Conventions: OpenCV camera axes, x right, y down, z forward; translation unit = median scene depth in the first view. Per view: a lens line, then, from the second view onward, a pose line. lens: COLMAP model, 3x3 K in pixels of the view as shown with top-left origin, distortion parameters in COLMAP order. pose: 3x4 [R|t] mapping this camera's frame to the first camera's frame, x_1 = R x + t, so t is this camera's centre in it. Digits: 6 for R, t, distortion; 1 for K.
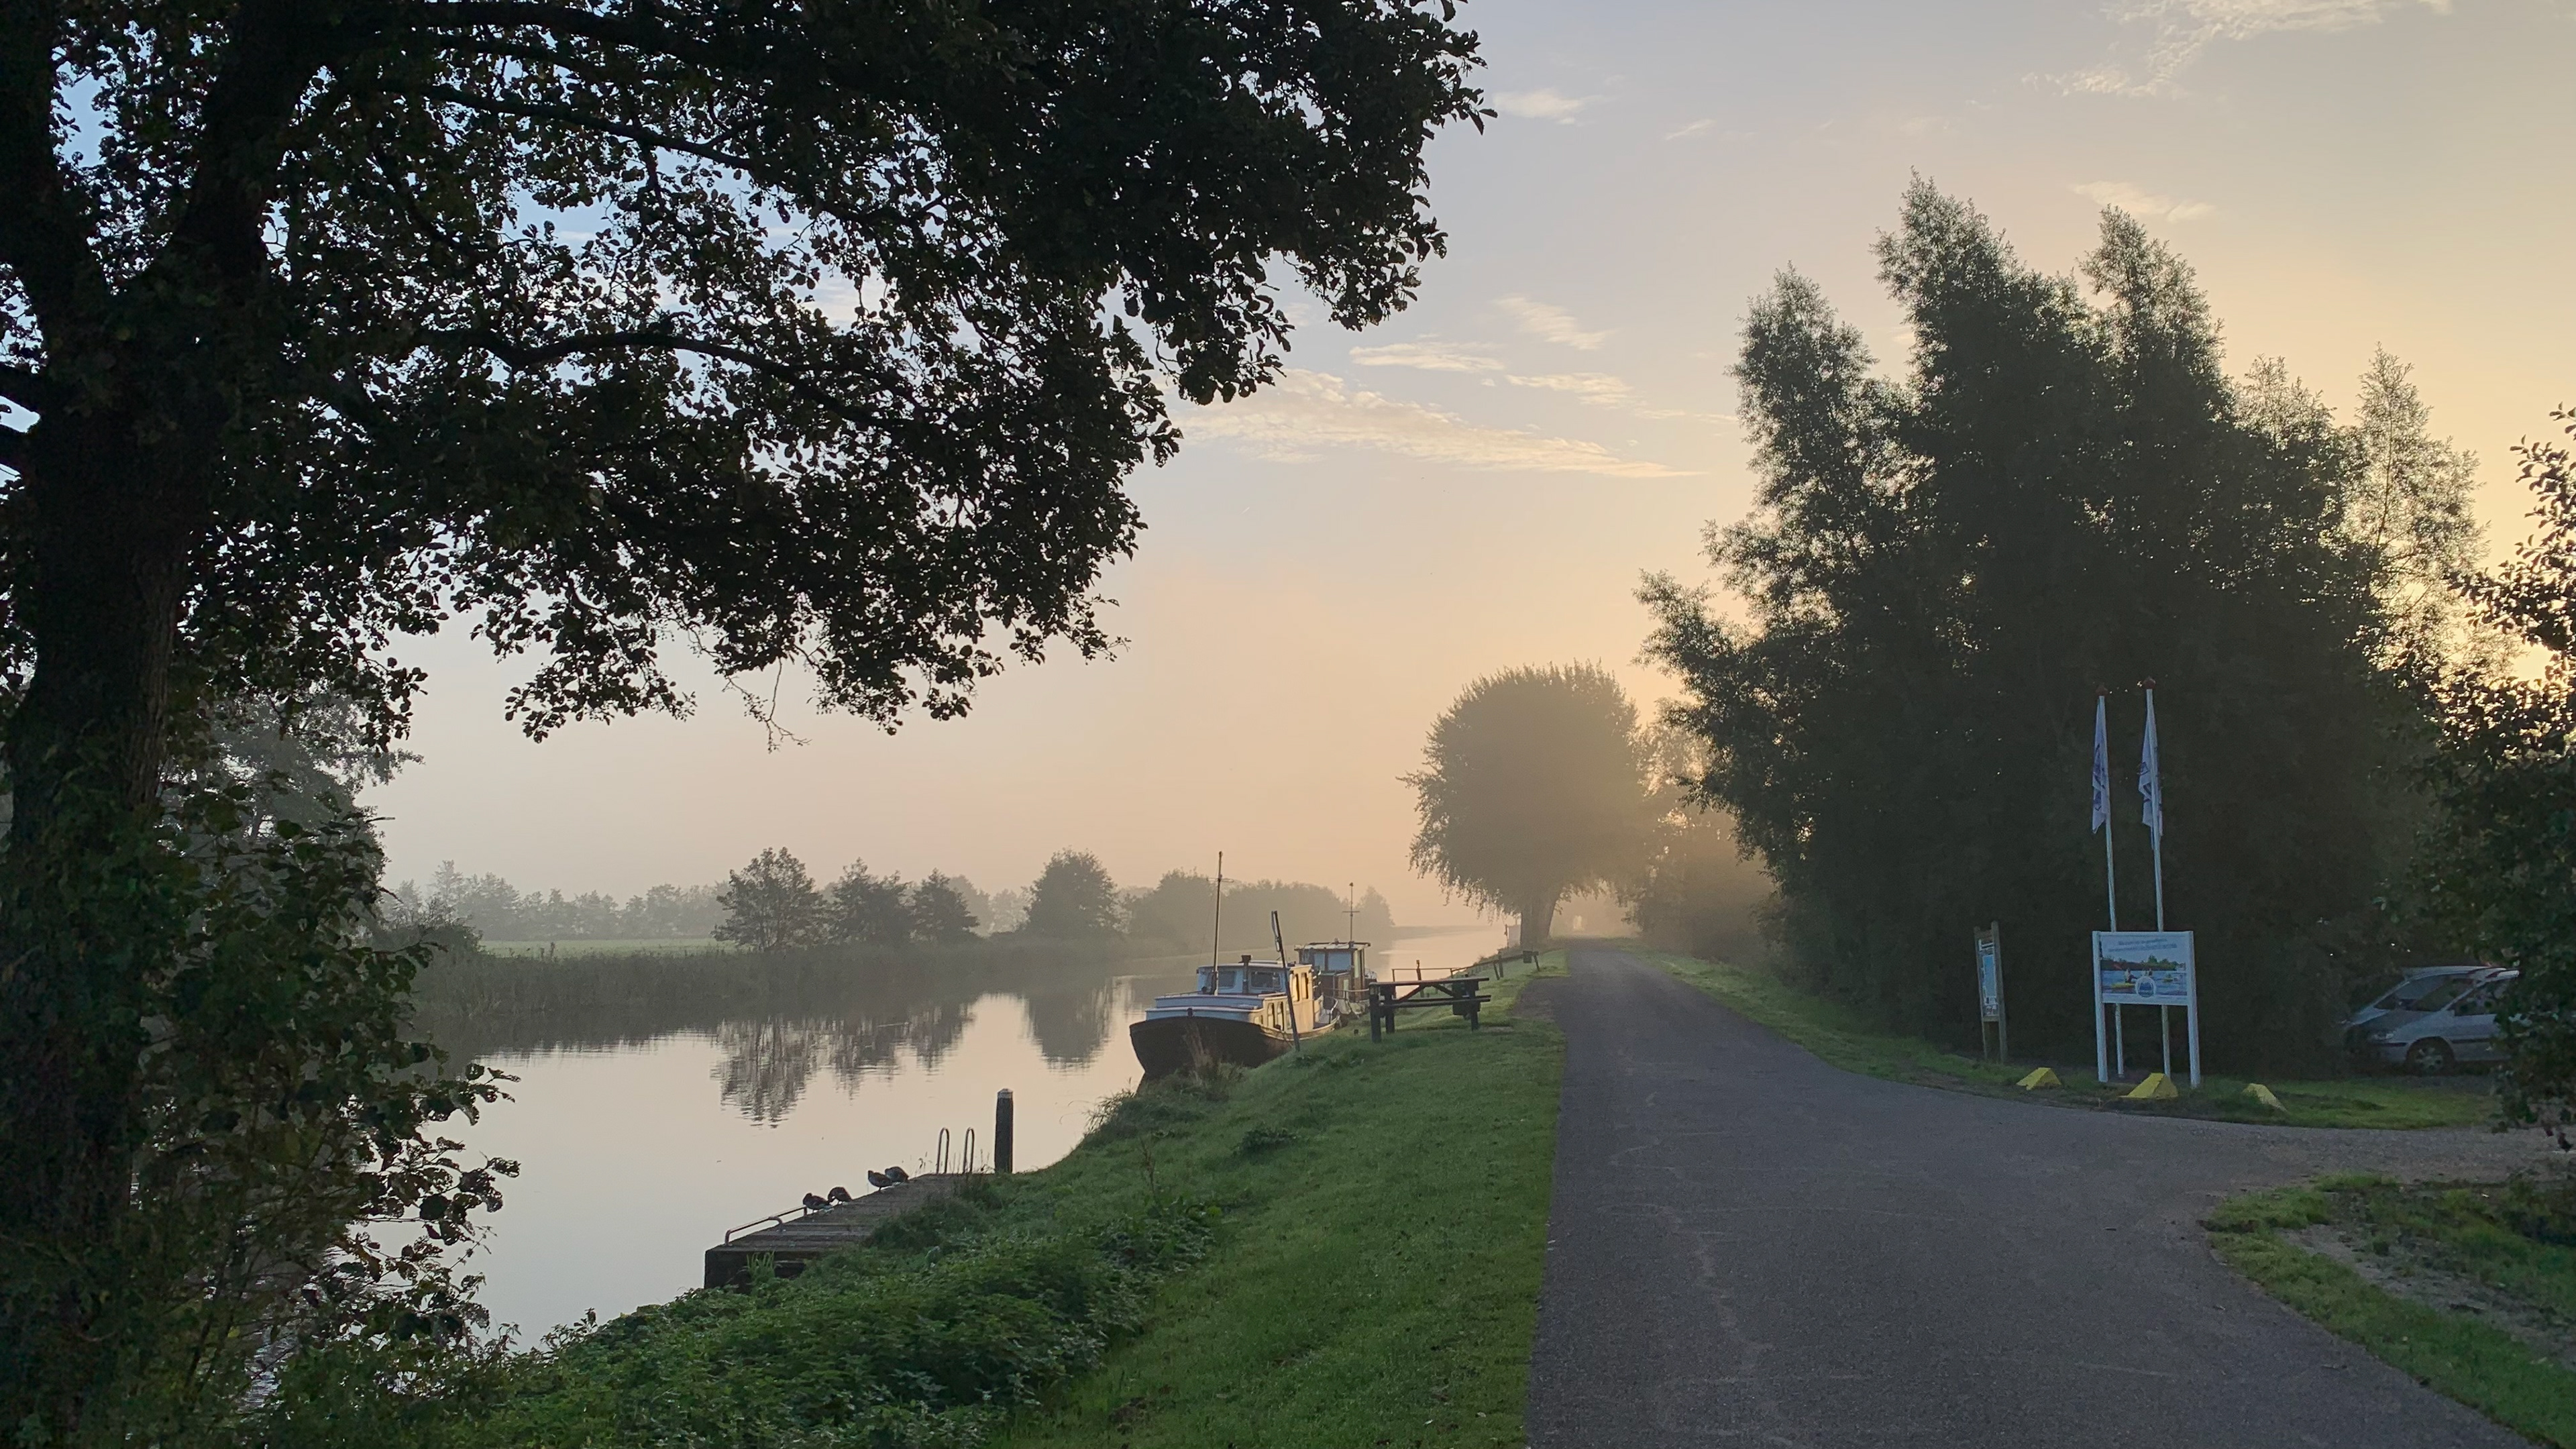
lens RADIAL K [[1966.9, 0, 1290.1], [0, 1966.9, 699.9], [0, 0, 1]] dist [0.104417, -0.269850]
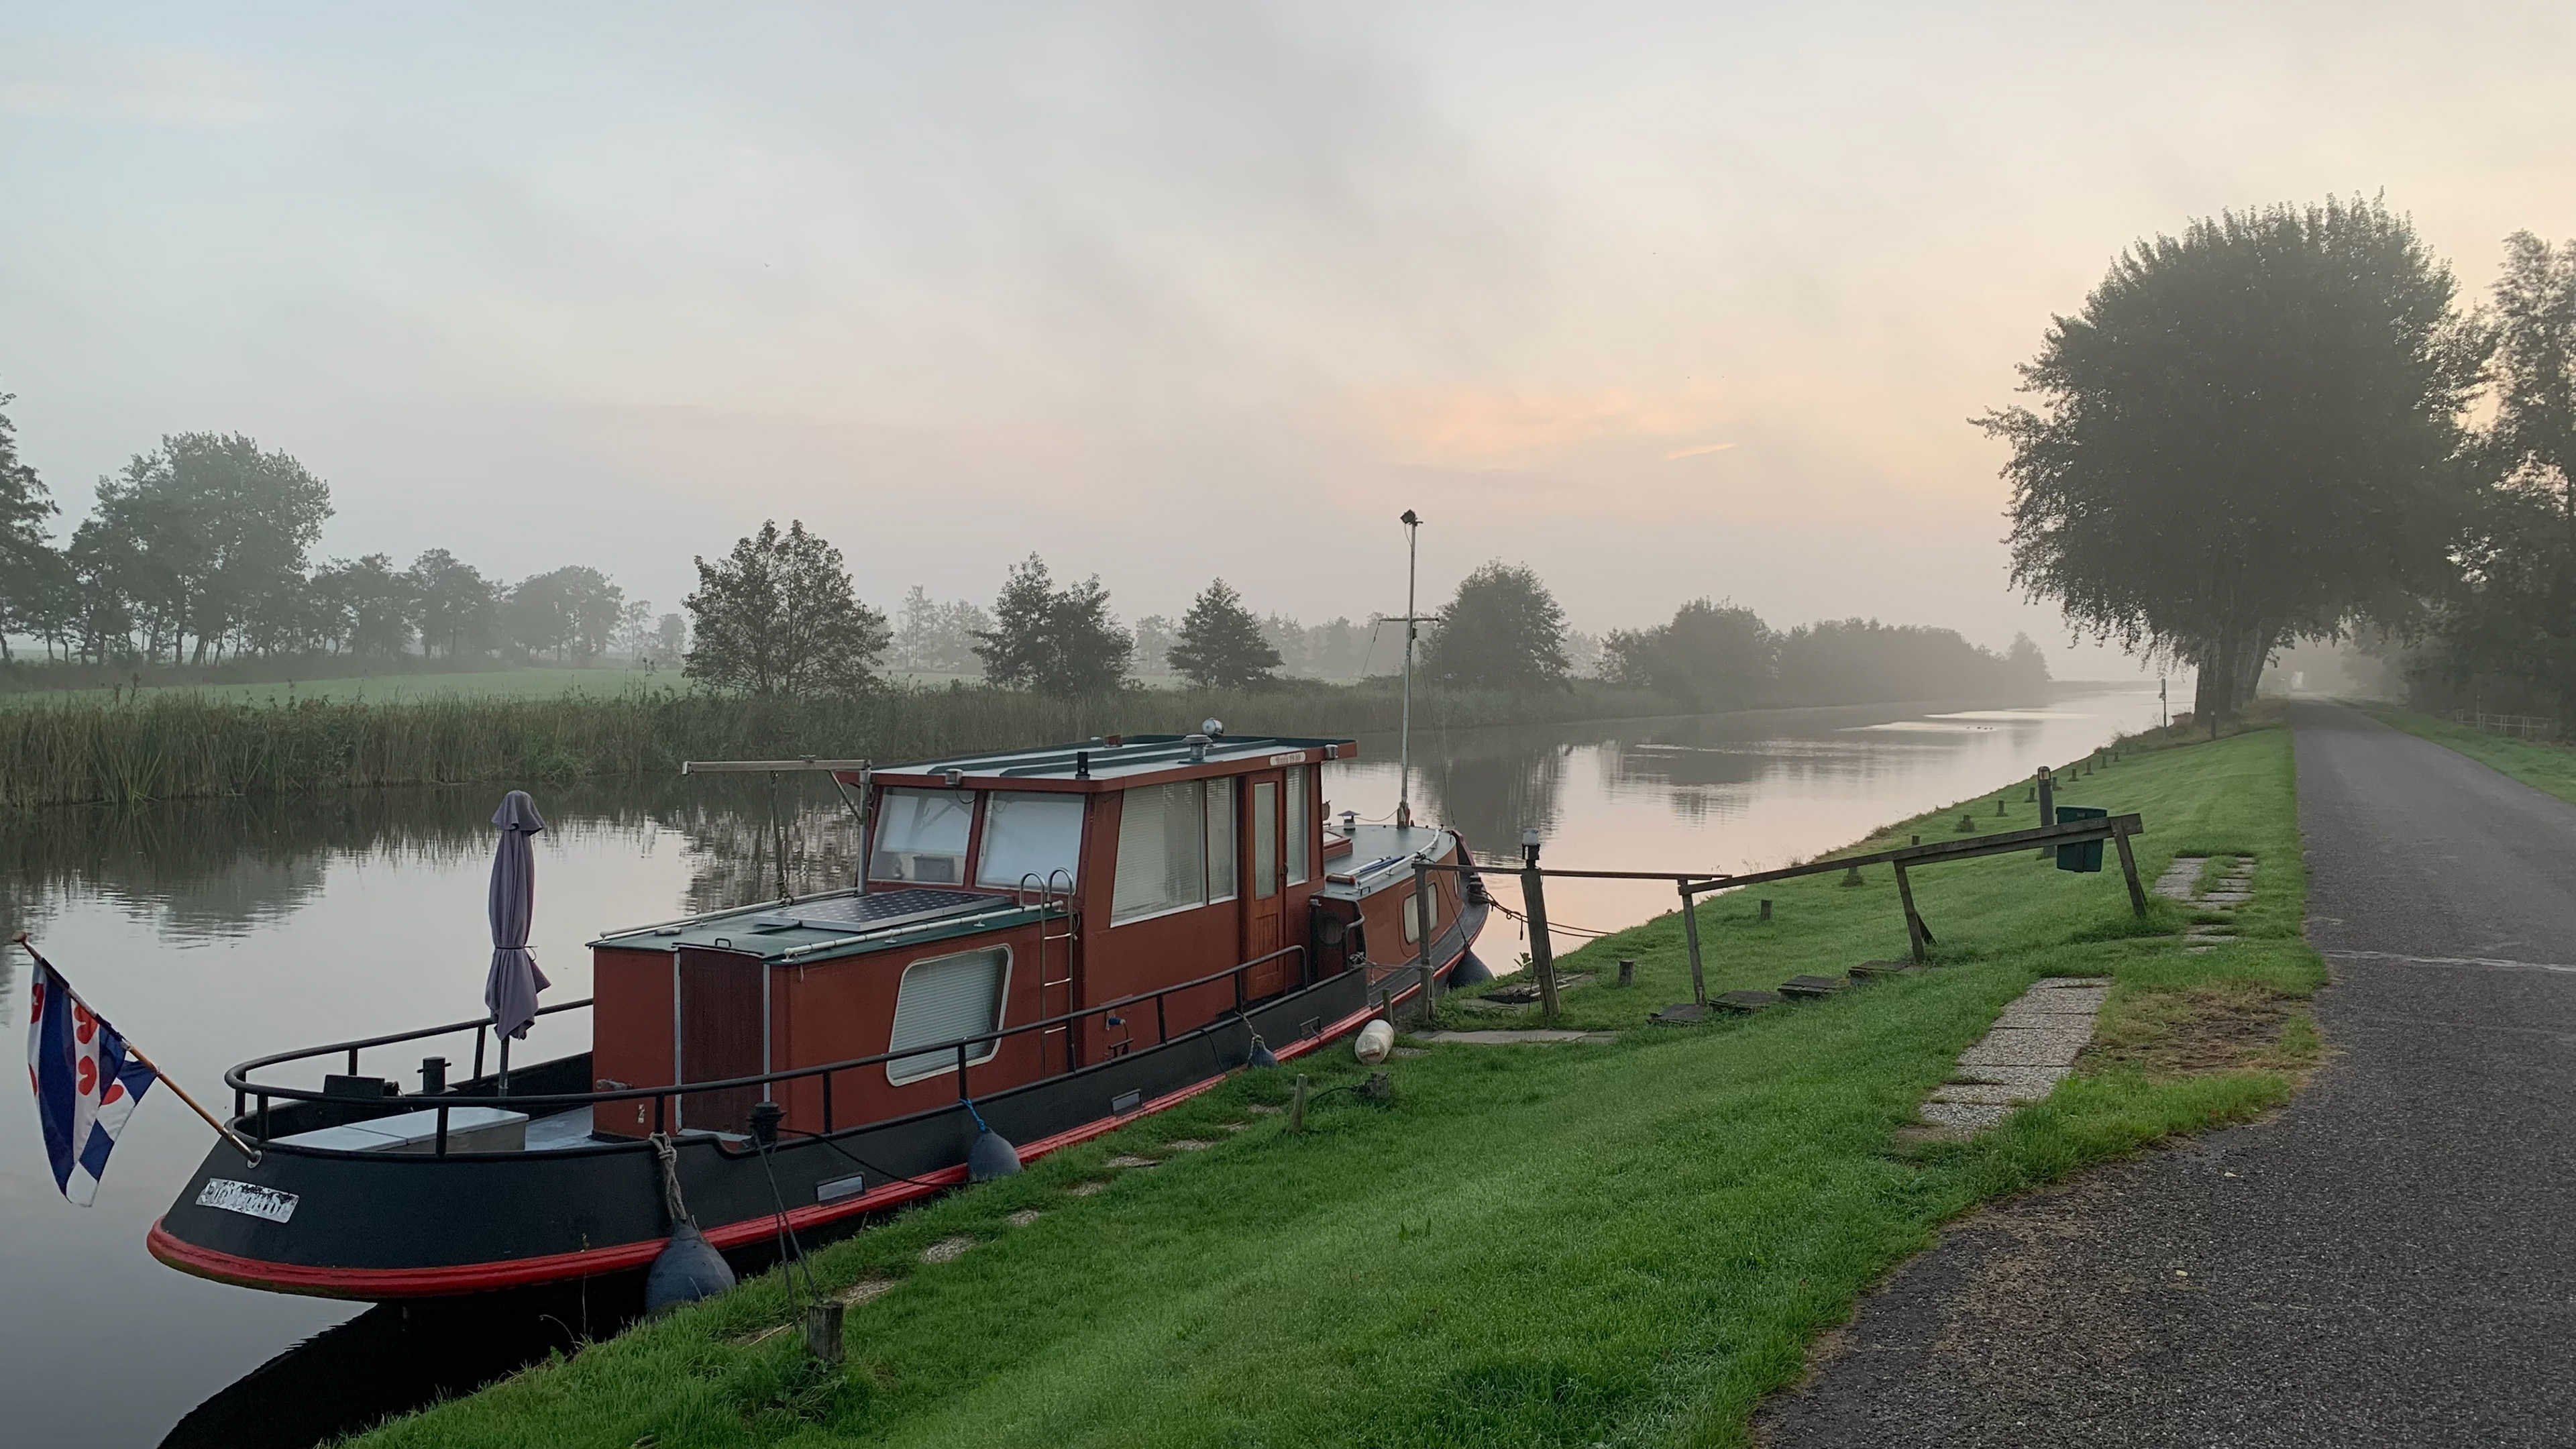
lens RADIAL K [[1978.7, 0, 1313.1], [0, 1978.7, 724.9], [0, 0, 1]] dist [0.061511, -0.091313]
pose [[0.951043, 0.026808, -0.307893, 0.068673], [0.016594, 0.990364, 0.137488, 0.057099], [0.308612, -0.135866, 0.941435, 0.498616]]
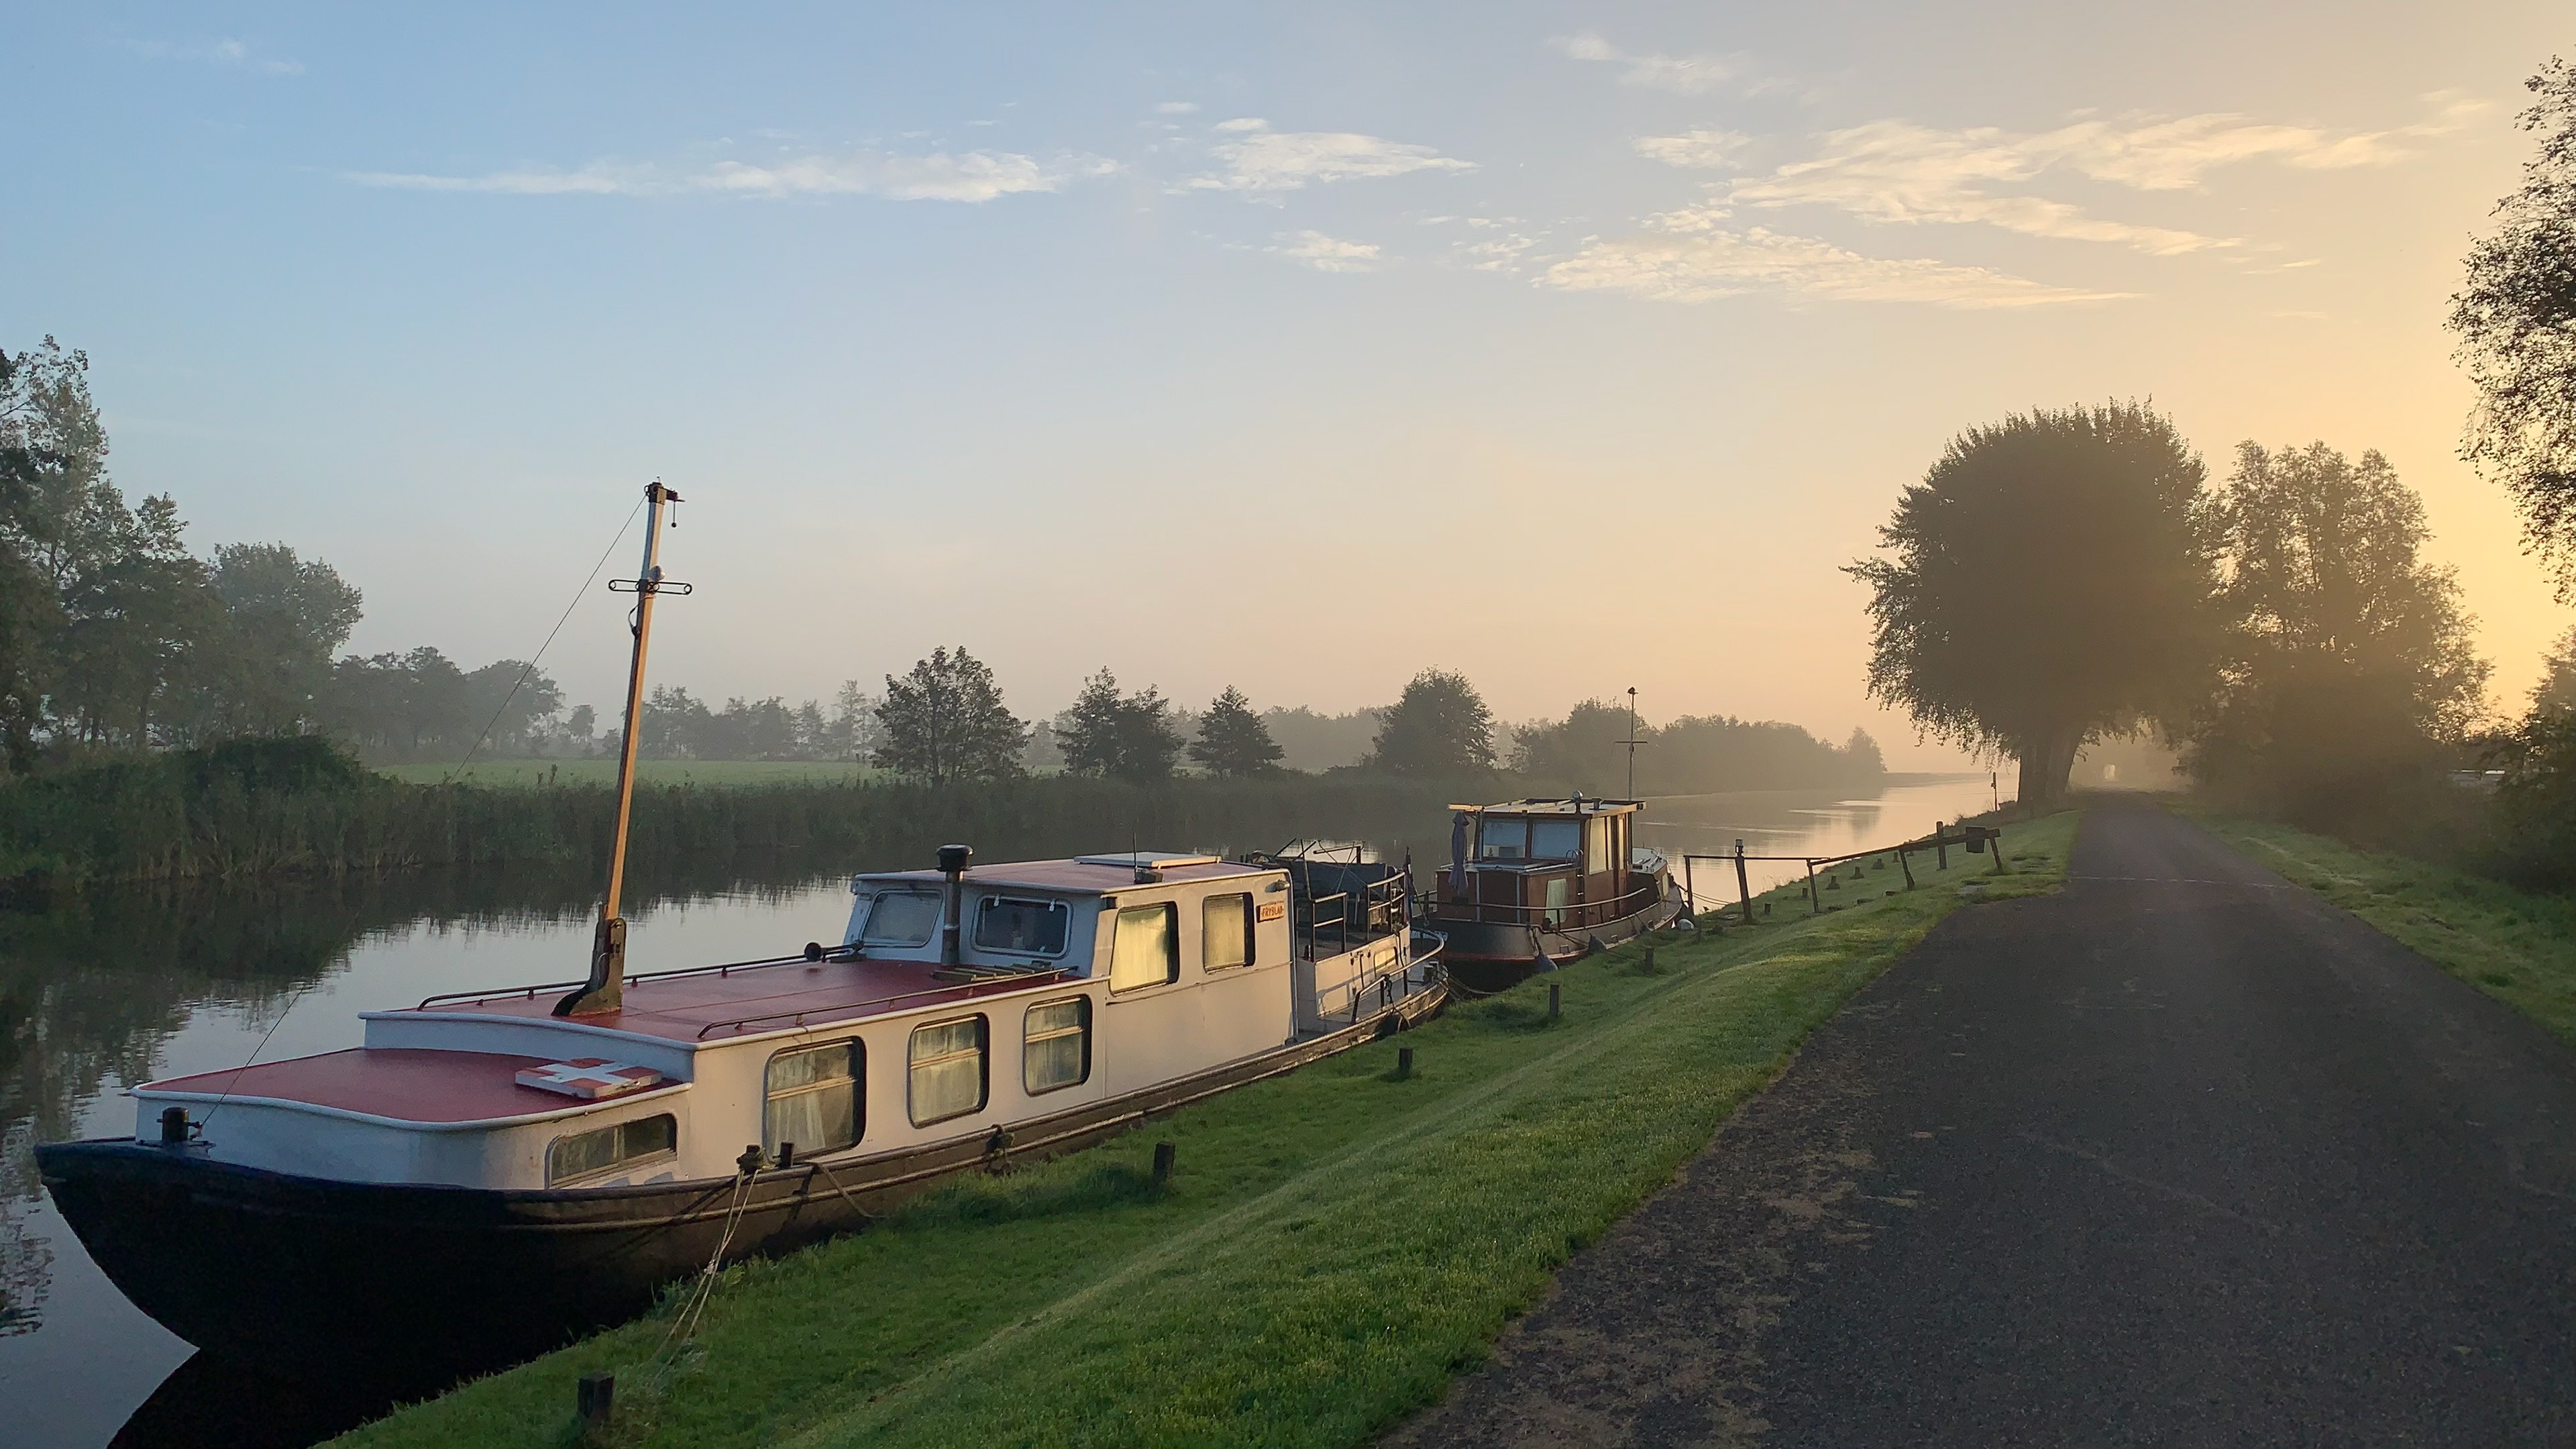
lens RADIAL K [[1966.9, 0, 1290.1], [0, 1966.9, 699.9], [0, 0, 1]] dist [0.104417, -0.269850]
pose [[0.969214, 0.013473, -0.245850, 0.048475], [0.006662, 0.996701, 0.080885, 0.035702], [0.246129, -0.080032, 0.965927, 0.313866]]
